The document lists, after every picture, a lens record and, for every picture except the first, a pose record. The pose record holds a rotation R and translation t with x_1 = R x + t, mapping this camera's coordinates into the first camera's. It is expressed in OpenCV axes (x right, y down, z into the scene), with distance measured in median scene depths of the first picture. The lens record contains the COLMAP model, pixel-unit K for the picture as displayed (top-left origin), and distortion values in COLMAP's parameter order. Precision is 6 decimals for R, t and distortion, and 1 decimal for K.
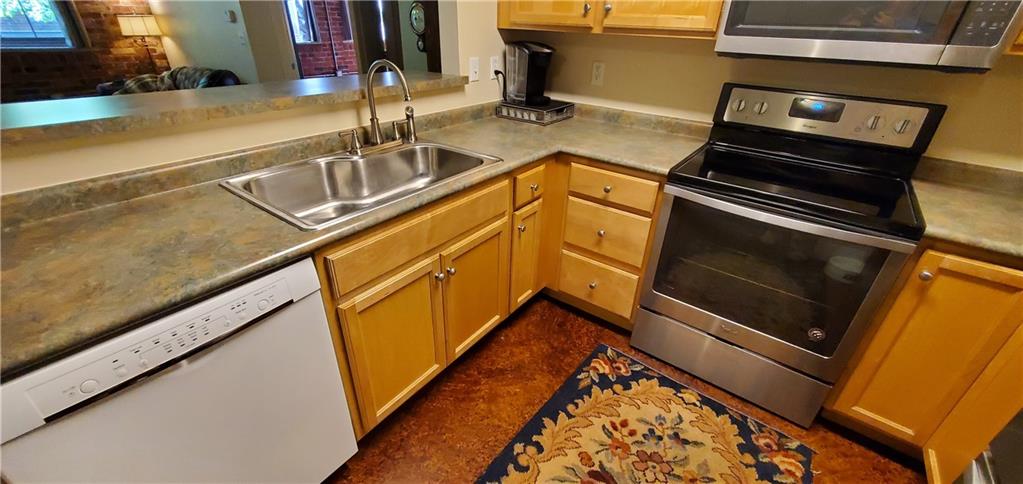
lens RADIAL K [[405.2, 0, 515.0], [0, 405.2, 236.9], [0, 0, 1]] dist [0.001135, -0.000308]
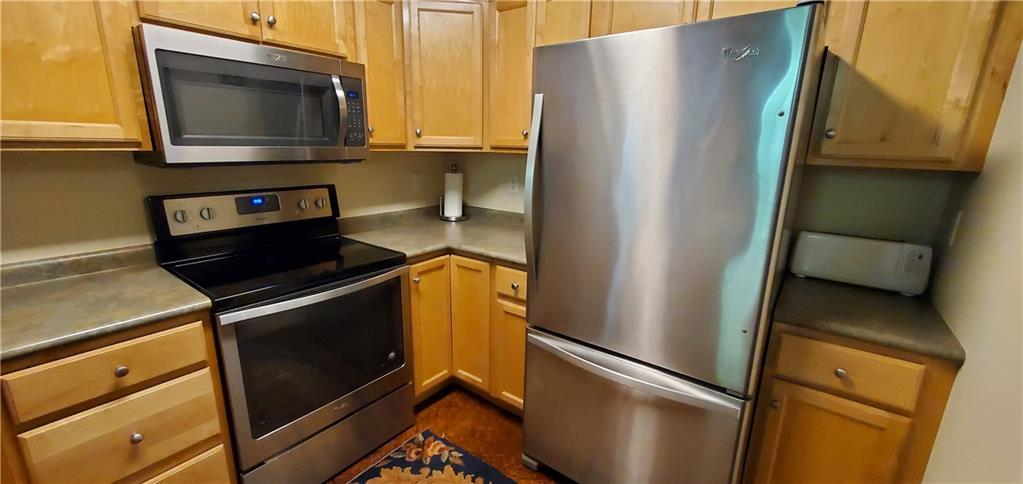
lens RADIAL K [[405.2, 0, 517.0], [0, 405.2, 245.3], [0, 0, 1]] dist [0.001135, -0.000308]
pose [[-0.005850, -0.270001, 0.962842, -0.406044], [0.451675, 0.858328, 0.243437, -0.195253], [-0.892163, 0.436316, 0.116932, 0.339082]]
